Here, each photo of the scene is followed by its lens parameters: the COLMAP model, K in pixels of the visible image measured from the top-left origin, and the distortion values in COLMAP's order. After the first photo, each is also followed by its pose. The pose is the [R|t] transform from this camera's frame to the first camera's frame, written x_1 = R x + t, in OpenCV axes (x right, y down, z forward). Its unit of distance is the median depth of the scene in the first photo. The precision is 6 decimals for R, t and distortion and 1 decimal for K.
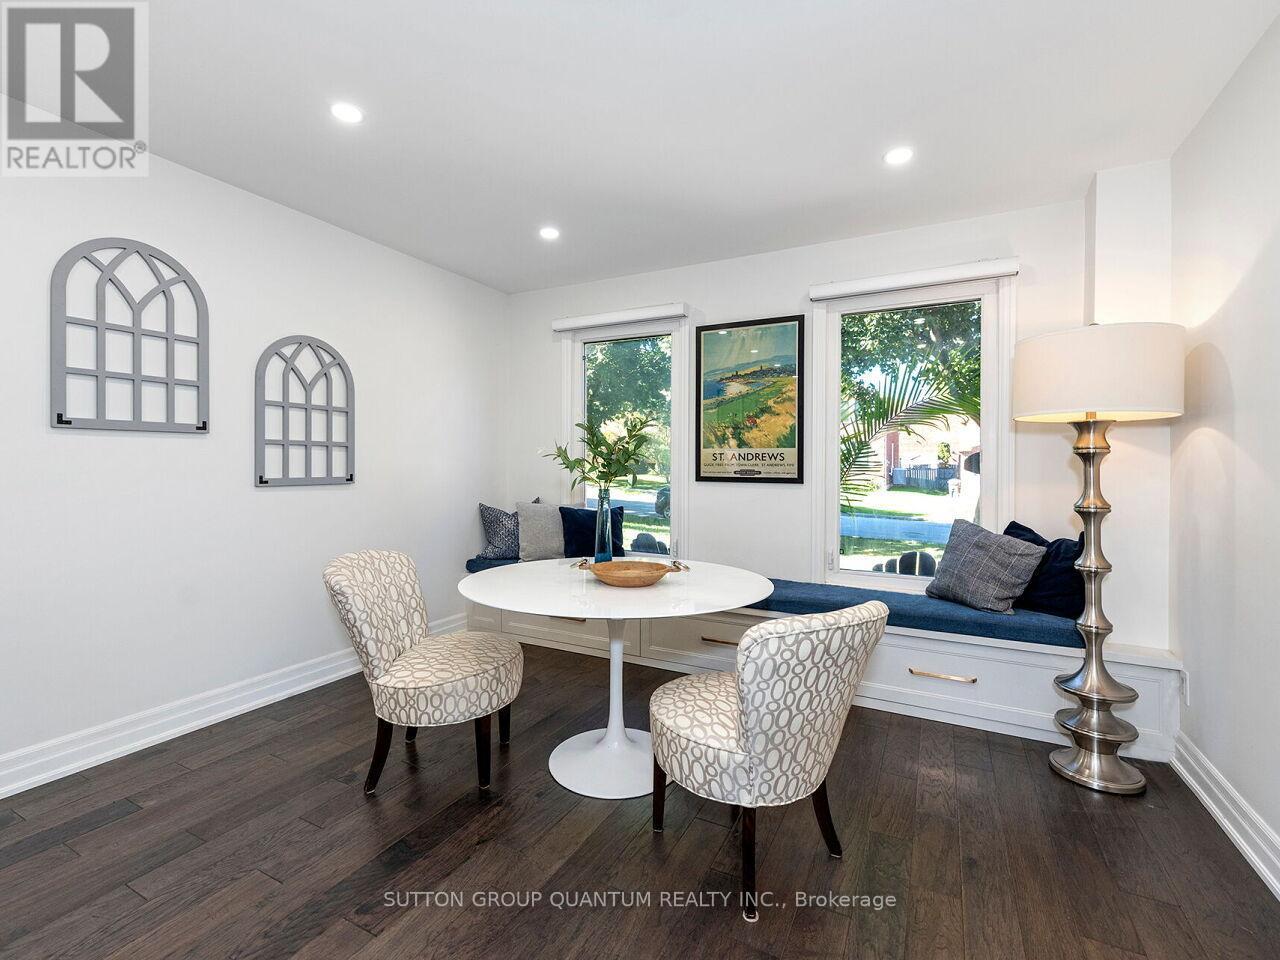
lens RADIAL K [[576.1, 0, 627.8], [0, 576.1, 462.1], [0, 0, 1]] dist [0.016935, -0.002366]
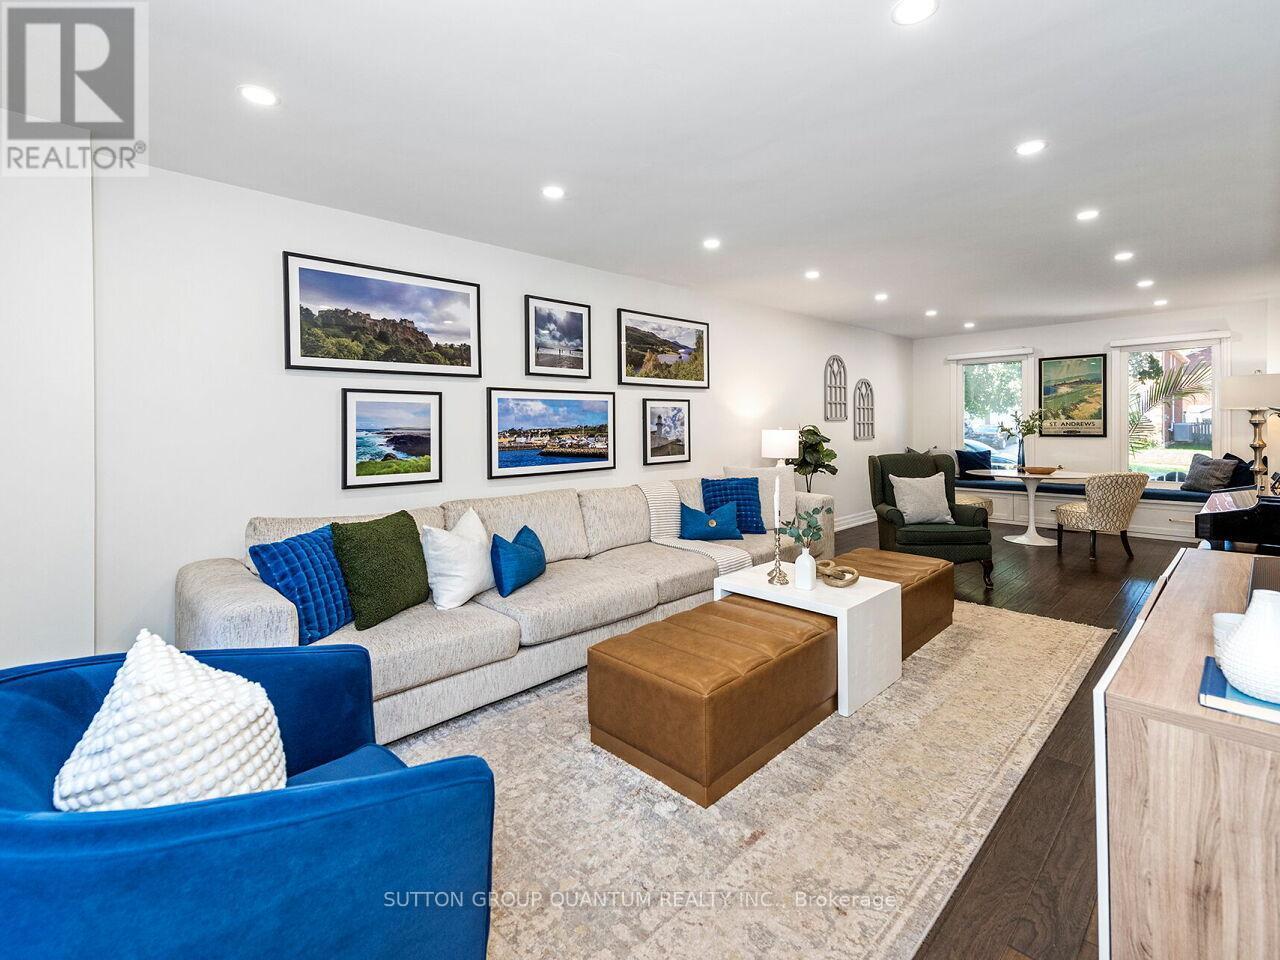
lens RADIAL K [[576.1, 0, 653.1], [0, 576.1, 430.8], [0, 0, 1]] dist [0.016935, -0.002366]
pose [[0.954890, -0.012225, -0.296708, -0.843021], [0.017260, 0.999748, 0.014356, -0.057361], [0.296457, -0.018829, 0.954860, -1.962666]]
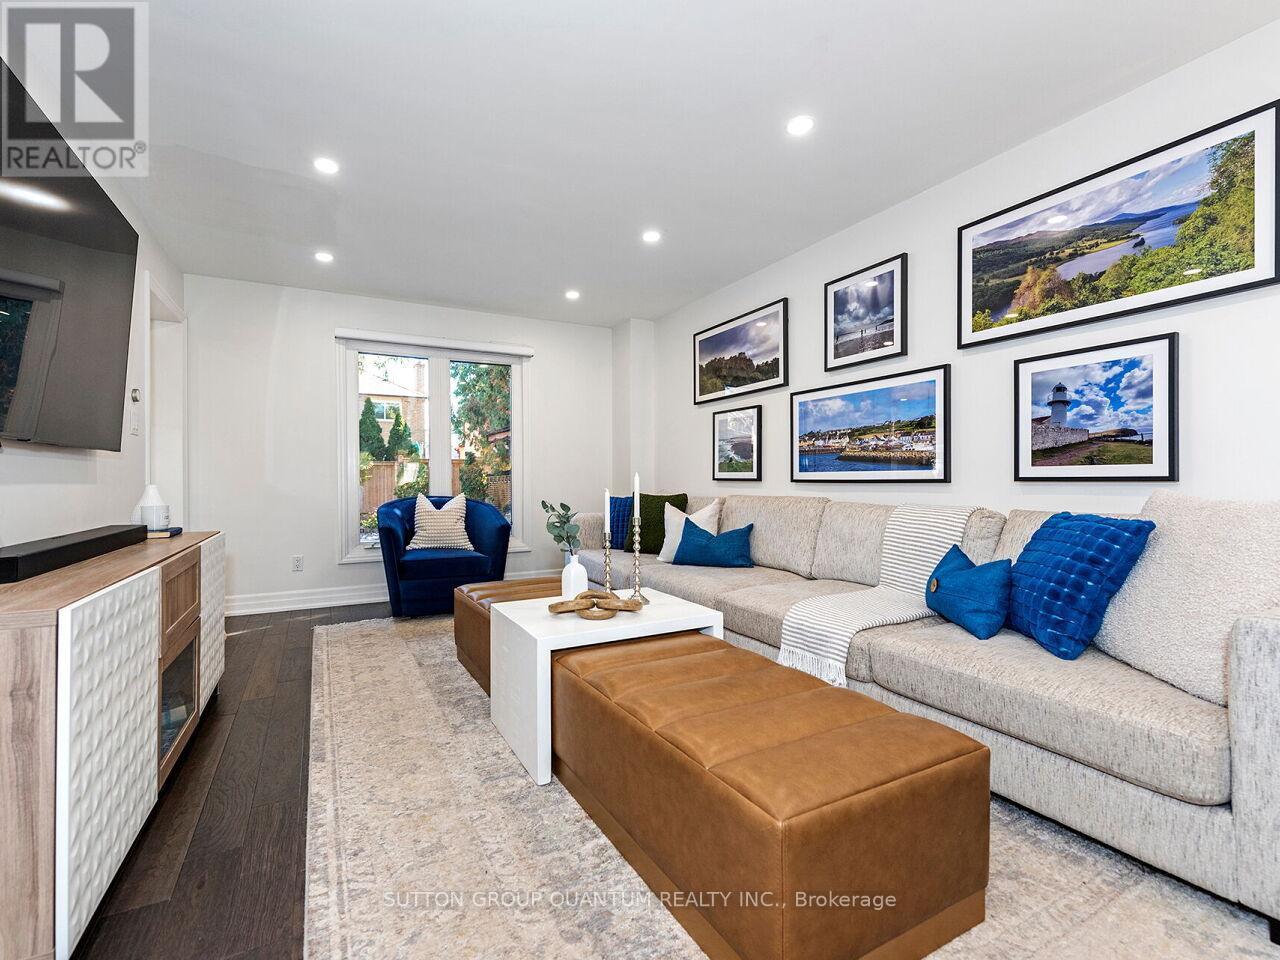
lens RADIAL K [[576.1, 0, 610.0], [0, 576.1, 471.8], [0, 0, 1]] dist [0.016935, -0.002366]
pose [[-0.571319, -0.014486, -0.820600, -0.145306], [0.002931, 0.999802, -0.019690, 0.084529], [0.820723, -0.013654, -0.571164, -0.163344]]
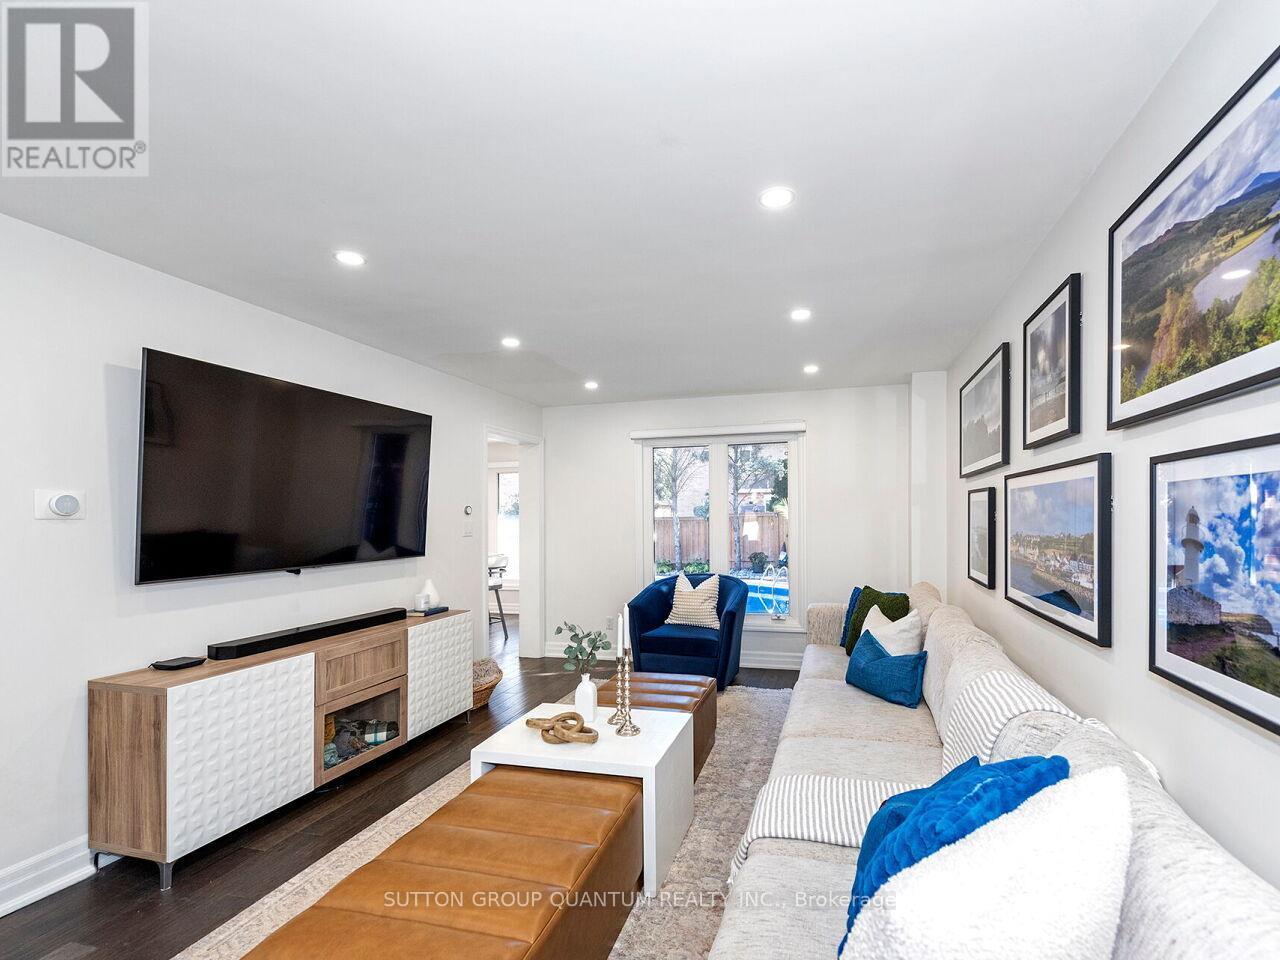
lens RADIAL K [[576.1, 0, 694.5], [0, 576.1, 518.8], [0, 0, 1]] dist [0.016935, -0.002366]
pose [[-0.966819, 0.004866, -0.255414, -0.819799], [0.005106, 0.999987, -0.000277, -0.075884], [0.255410, -0.001572, -0.966832, 0.301985]]
